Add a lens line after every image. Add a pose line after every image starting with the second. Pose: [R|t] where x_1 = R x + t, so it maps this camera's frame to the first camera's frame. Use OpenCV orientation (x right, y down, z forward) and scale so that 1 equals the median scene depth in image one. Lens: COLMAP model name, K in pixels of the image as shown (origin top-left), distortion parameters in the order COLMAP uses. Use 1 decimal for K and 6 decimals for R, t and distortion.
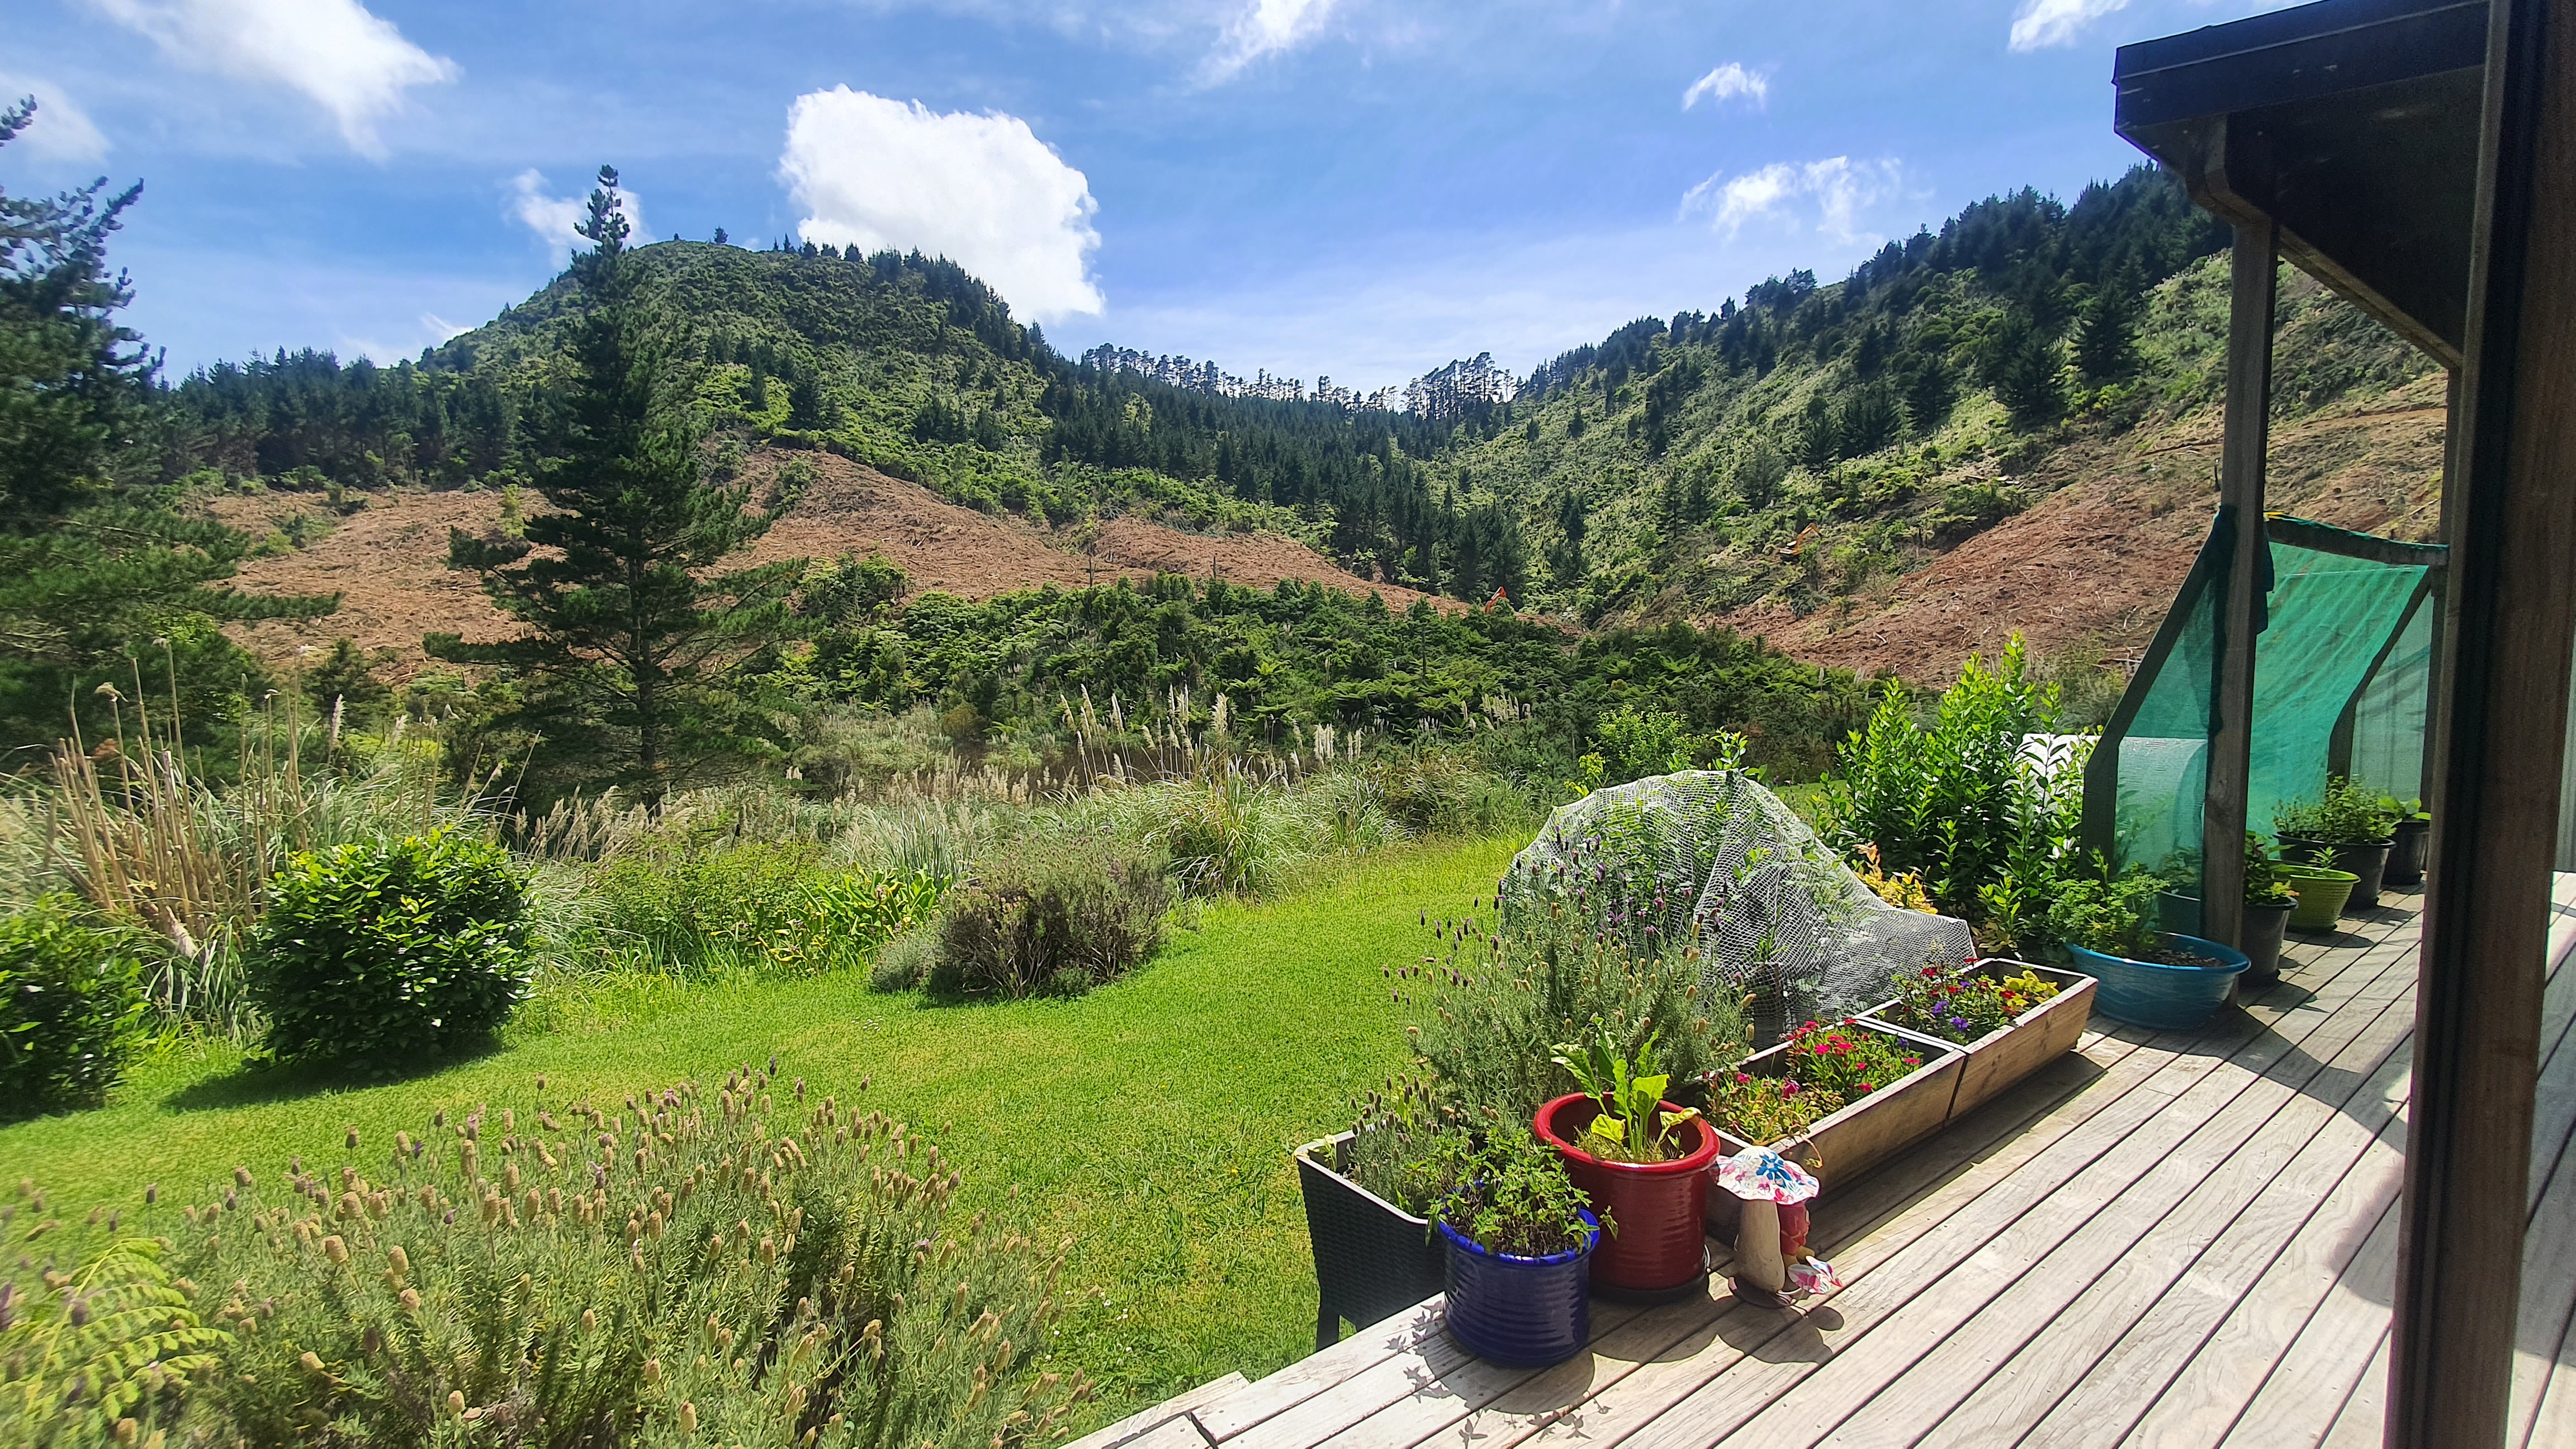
lens RADIAL K [[1024.8, 0, 1284.7], [0, 1024.8, 729.8], [0, 0, 1]] dist [0.018229, -0.011107]
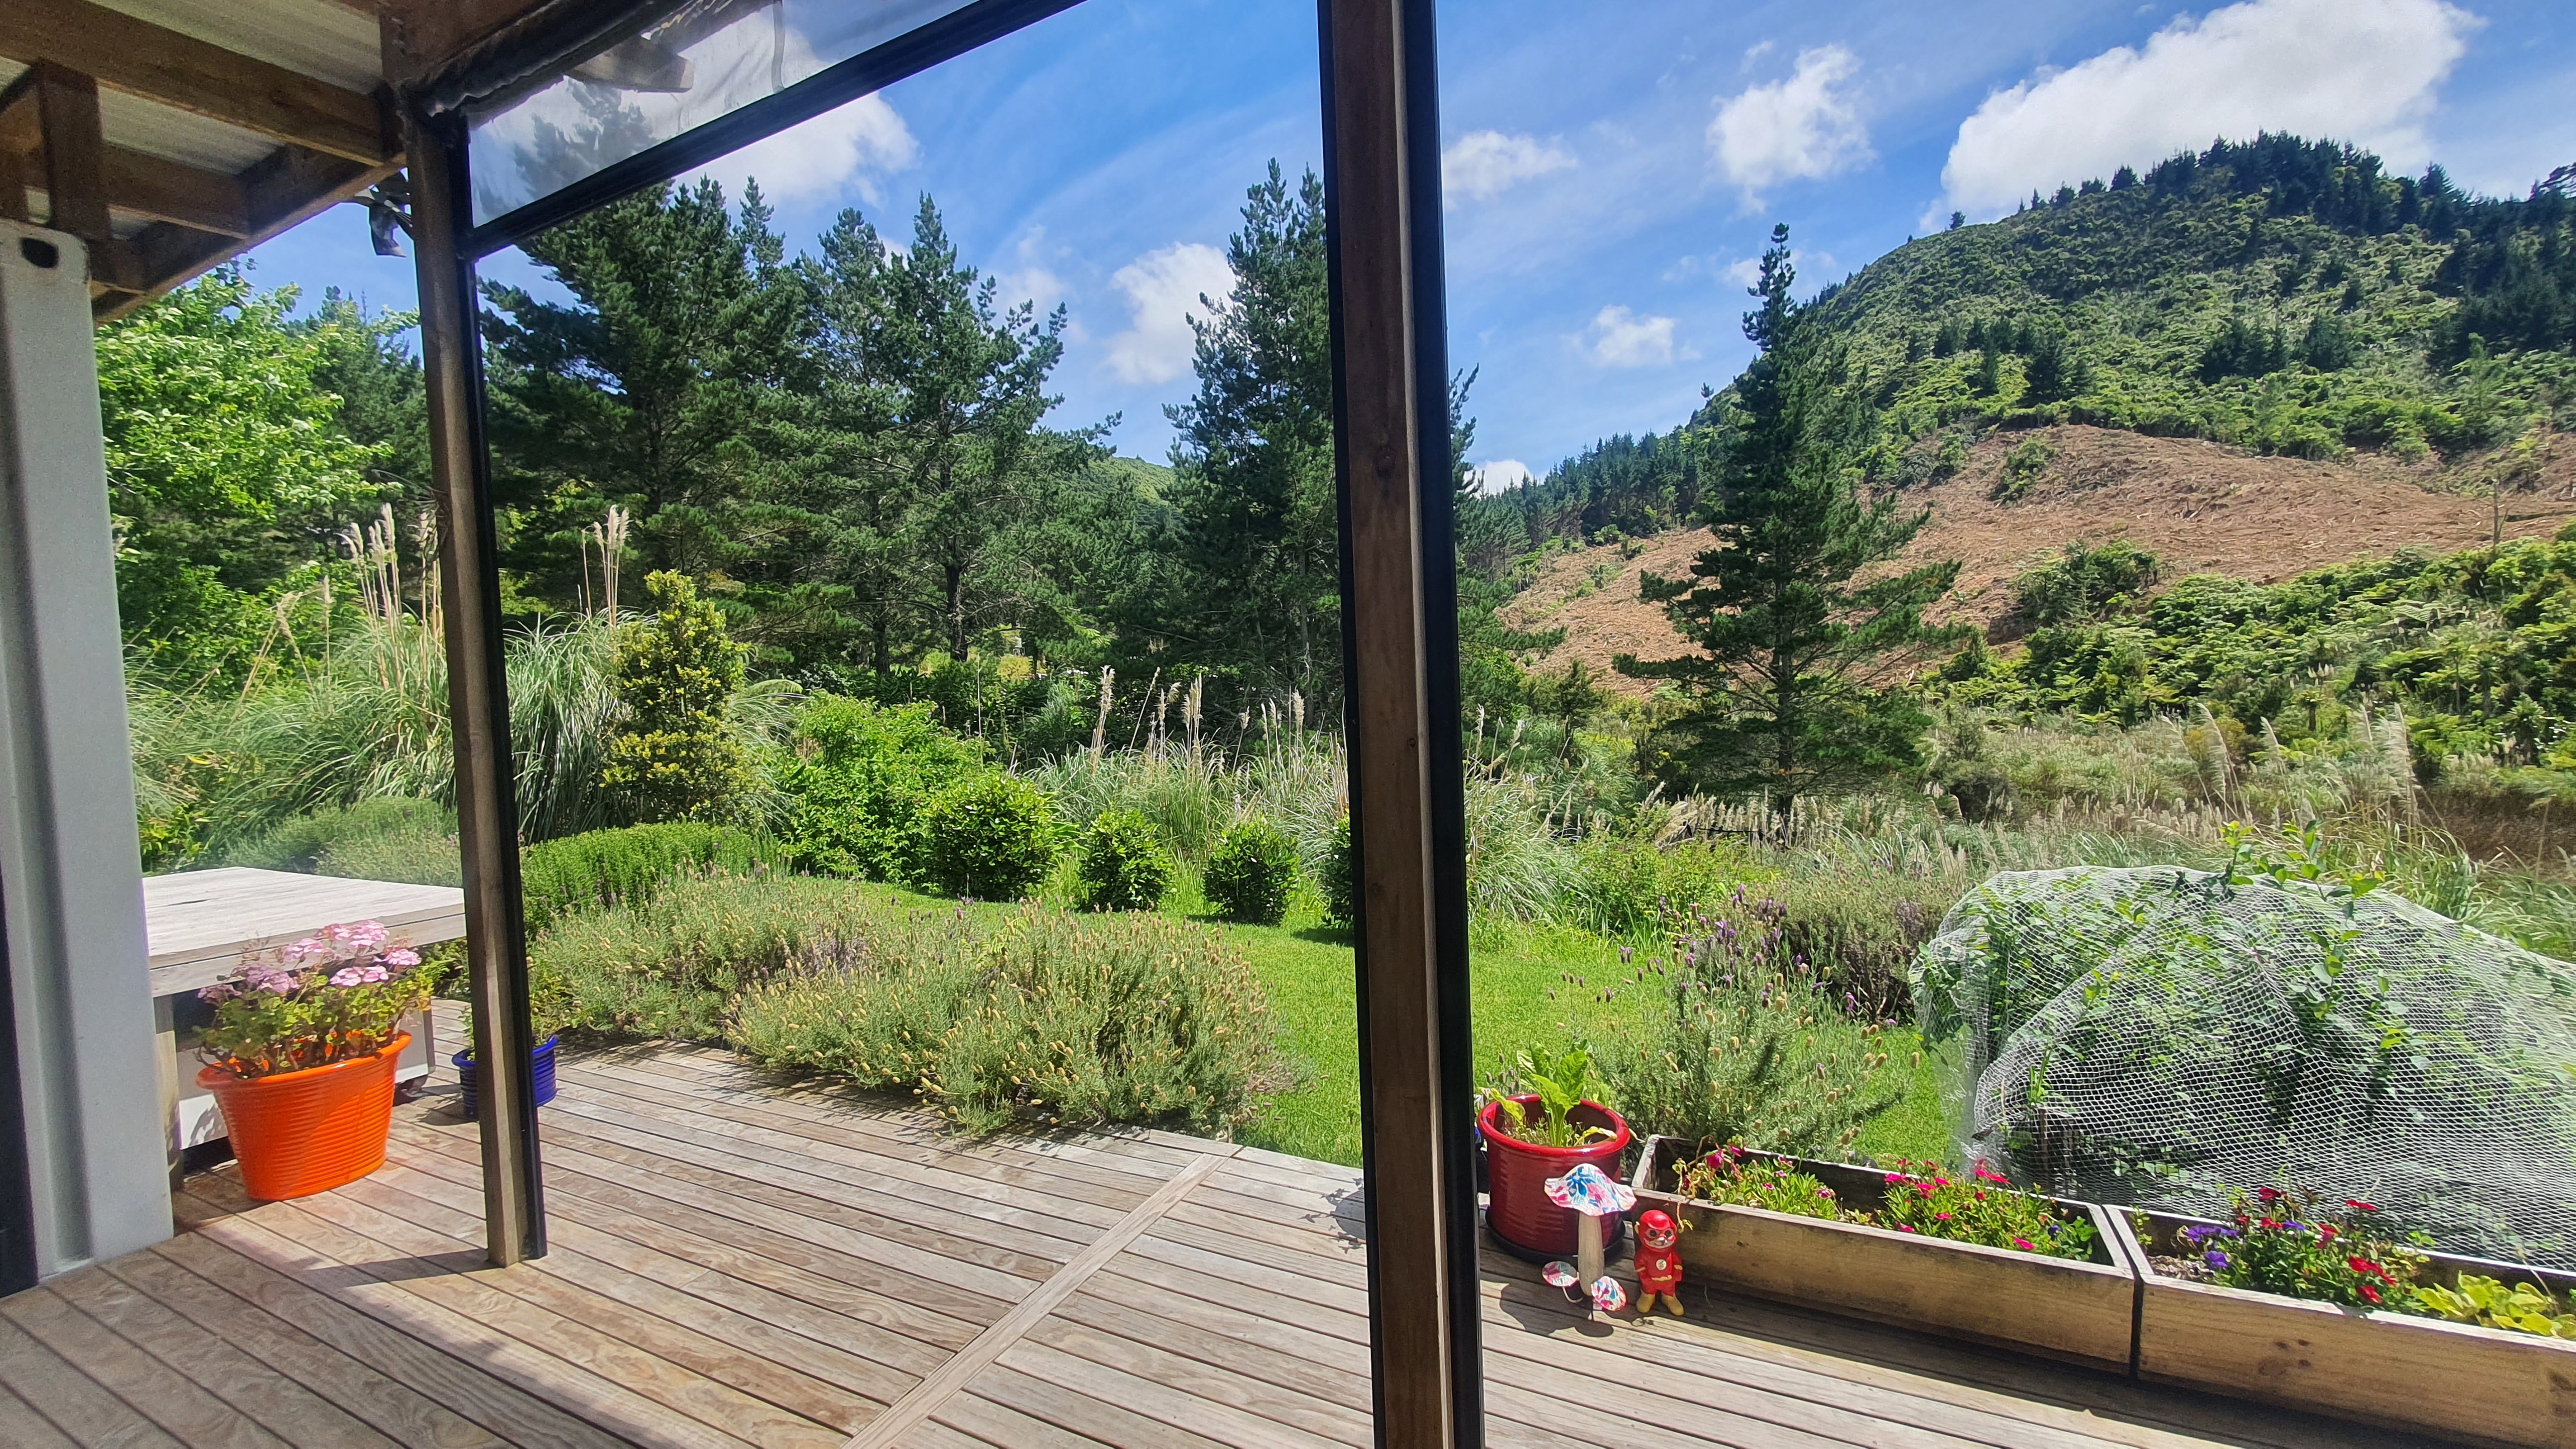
lens RADIAL K [[1044.4, 0, 1284.6], [0, 1044.4, 732.8], [0, 0, 1]] dist [-0.000656, -0.000438]
pose [[0.487534, 0.035181, -0.872395, 0.007883], [-0.039205, 0.999062, 0.018380, -0.000414], [0.872223, 0.025241, 0.488456, 0.000757]]
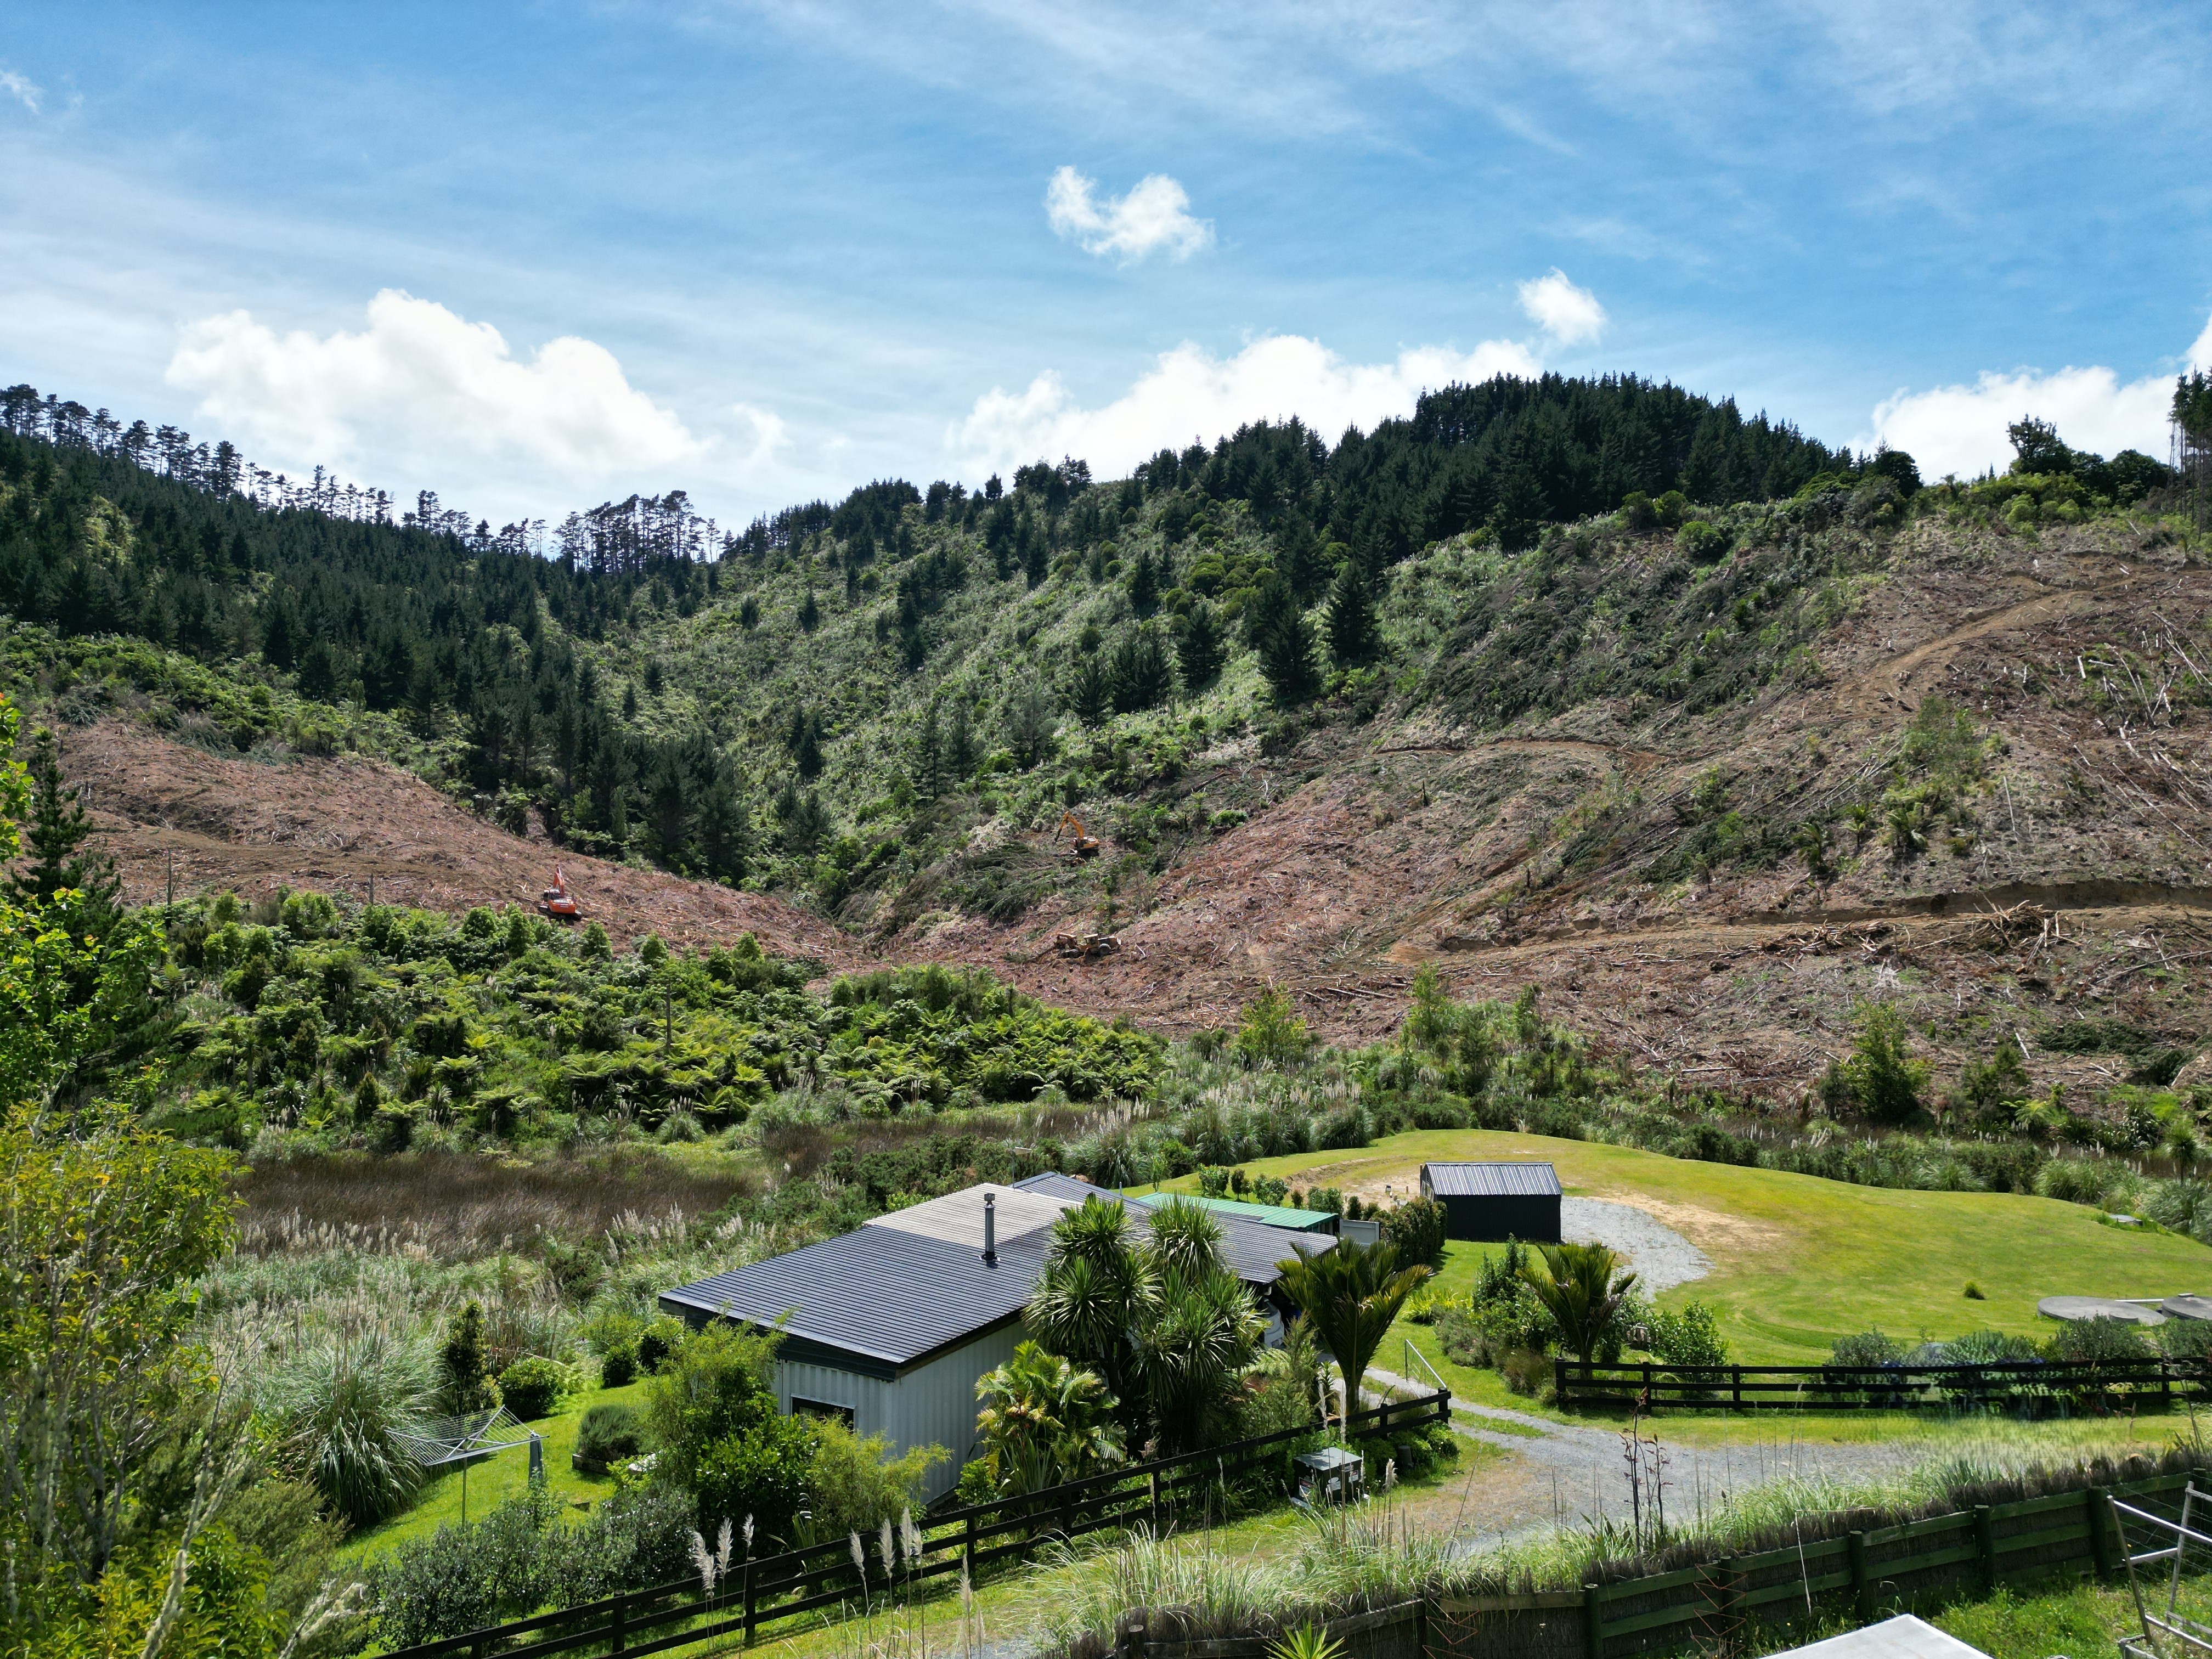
lens RADIAL K [[1533.8, 0, 1106.0], [0, 1533.8, 829.5], [0, 0, 1]] dist [0.081462, -0.094880]
pose [[0.891082, 0.032490, 0.452677, -0.042929], [0.020310, 0.993580, -0.111293, -0.024212], [-0.453387, 0.108365, 0.884702, -0.119631]]
